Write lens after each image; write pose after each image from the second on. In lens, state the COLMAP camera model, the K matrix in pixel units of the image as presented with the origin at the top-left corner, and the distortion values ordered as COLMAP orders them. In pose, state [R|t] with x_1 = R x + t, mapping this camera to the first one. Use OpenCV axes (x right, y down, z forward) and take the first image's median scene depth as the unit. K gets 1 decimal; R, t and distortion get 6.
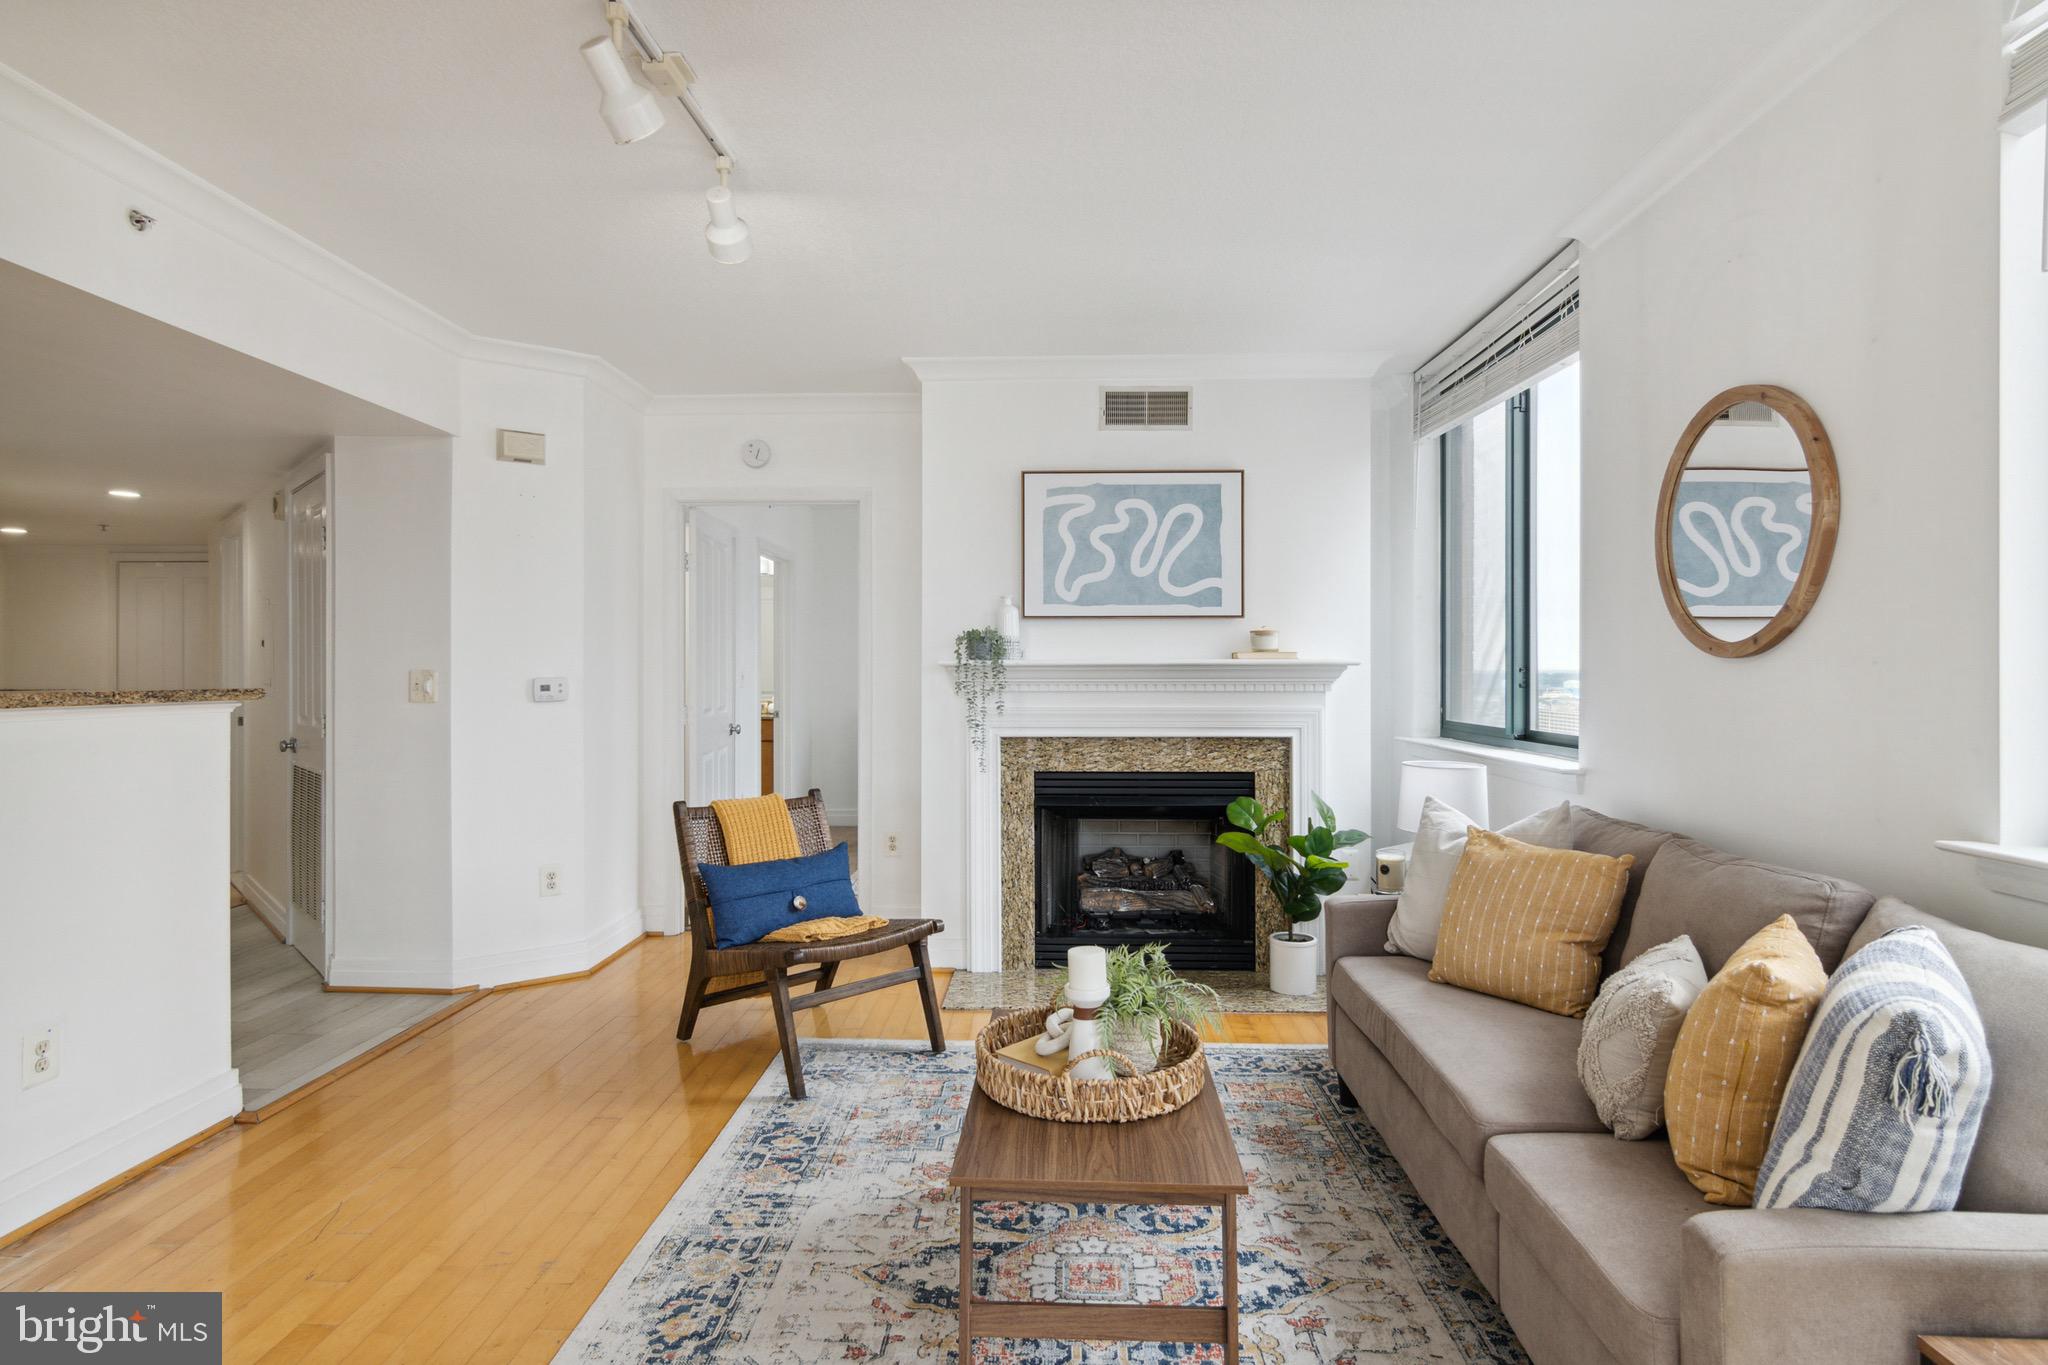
lens RADIAL K [[1066.9, 0, 1018.8], [0, 1066.9, 669.5], [0, 0, 1]] dist [0.000529, 0.000724]
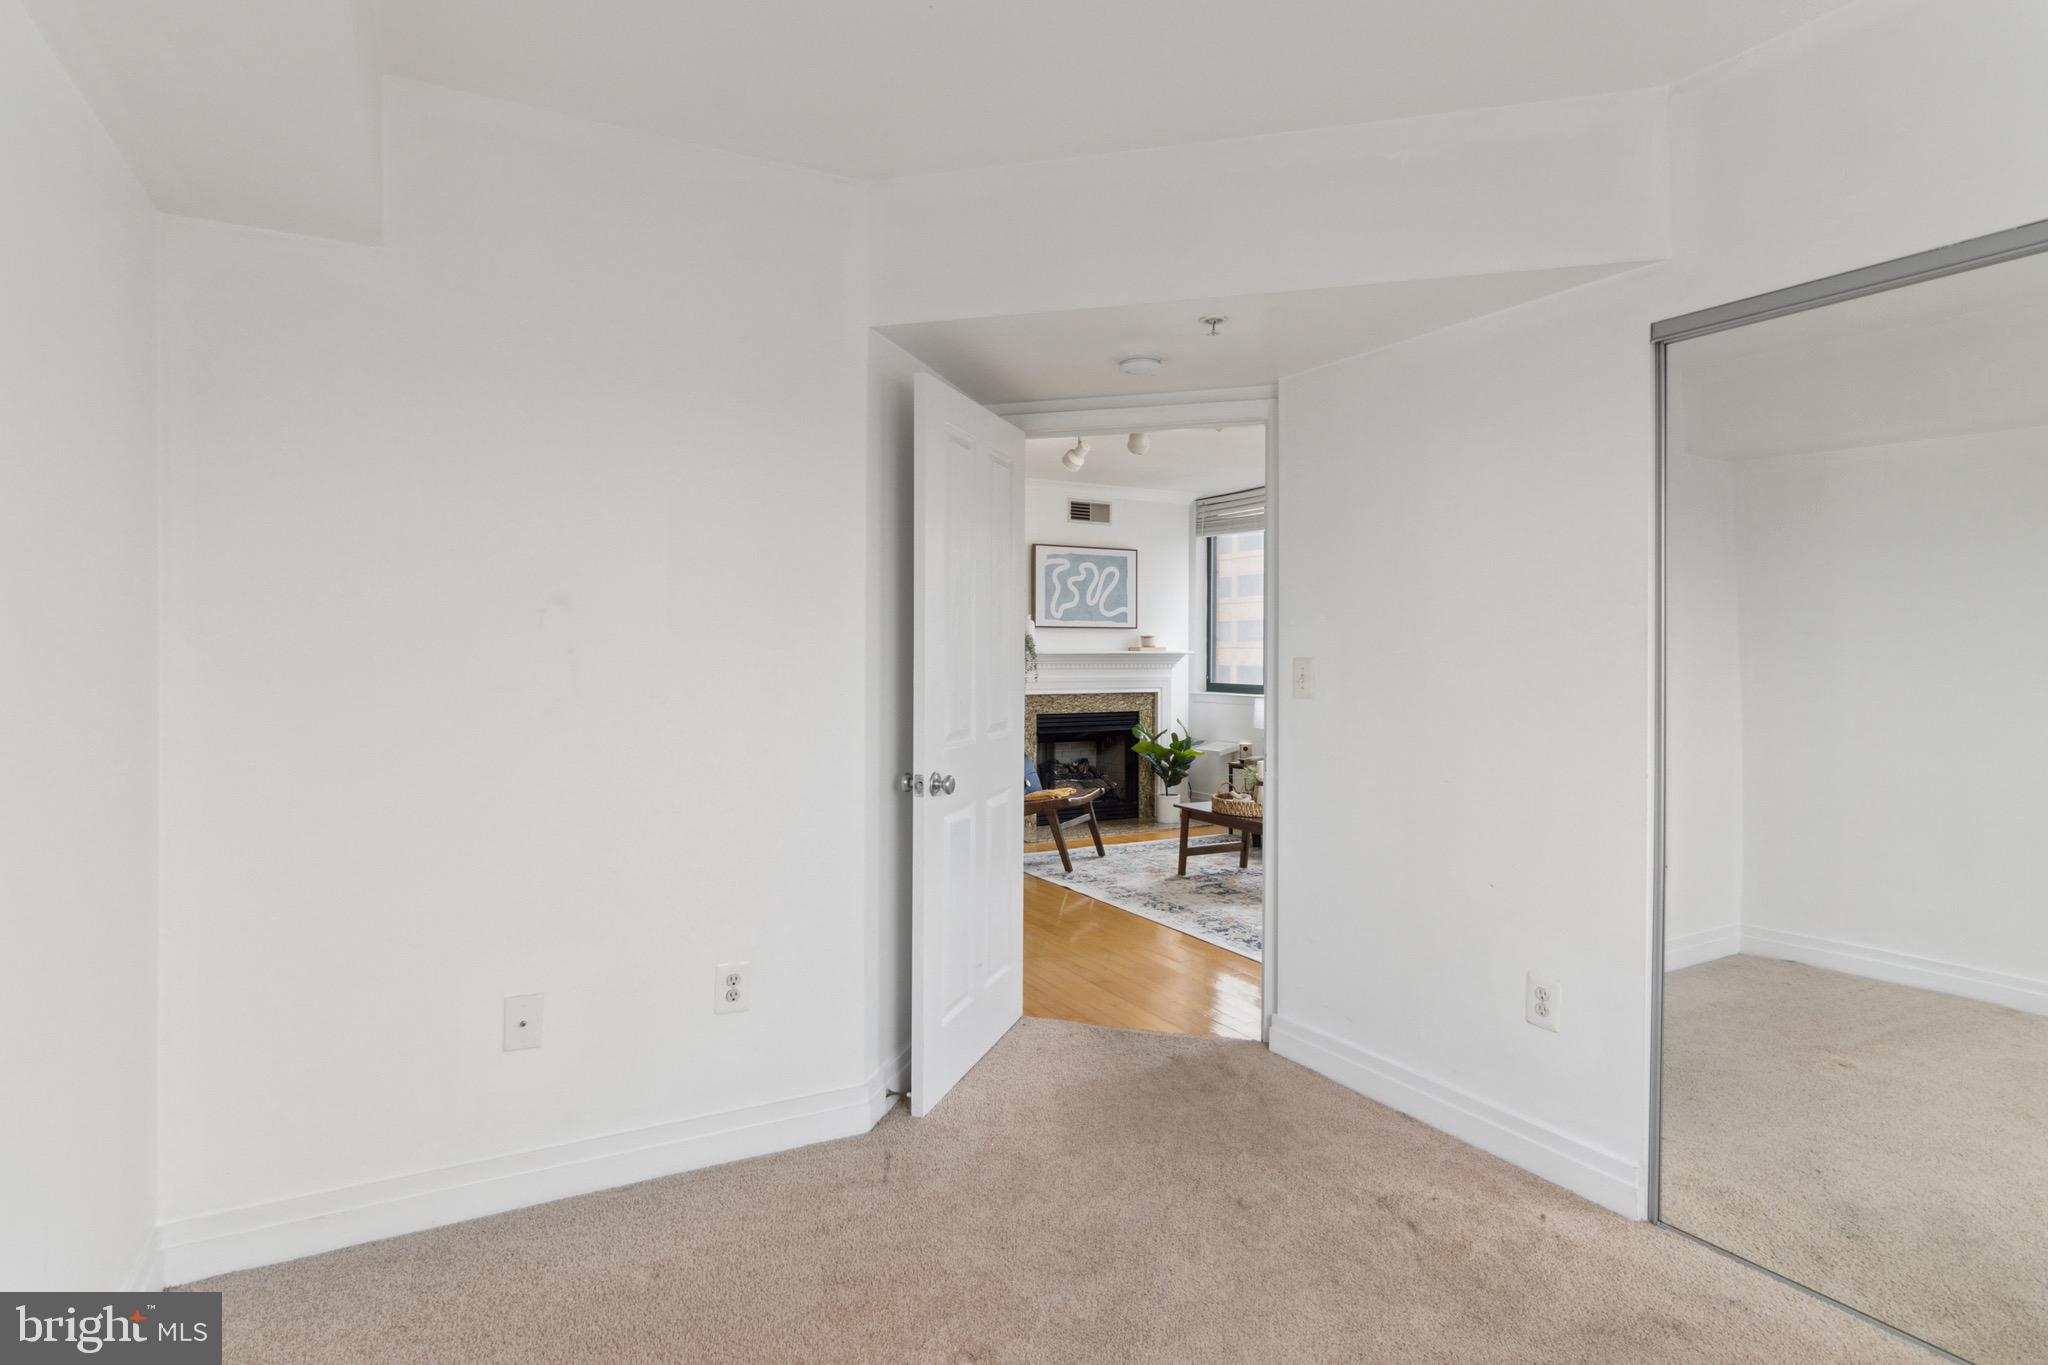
lens RADIAL K [[1062.2, 0, 1021.2], [0, 1062.2, 645.7], [0, 0, 1]] dist [0.000507, 0.000176]
pose [[0.862068, 0.005222, 0.506766, -0.917840], [-0.005091, 0.999986, -0.001644, -0.014713], [-0.506767, -0.001163, 0.862082, -0.509114]]
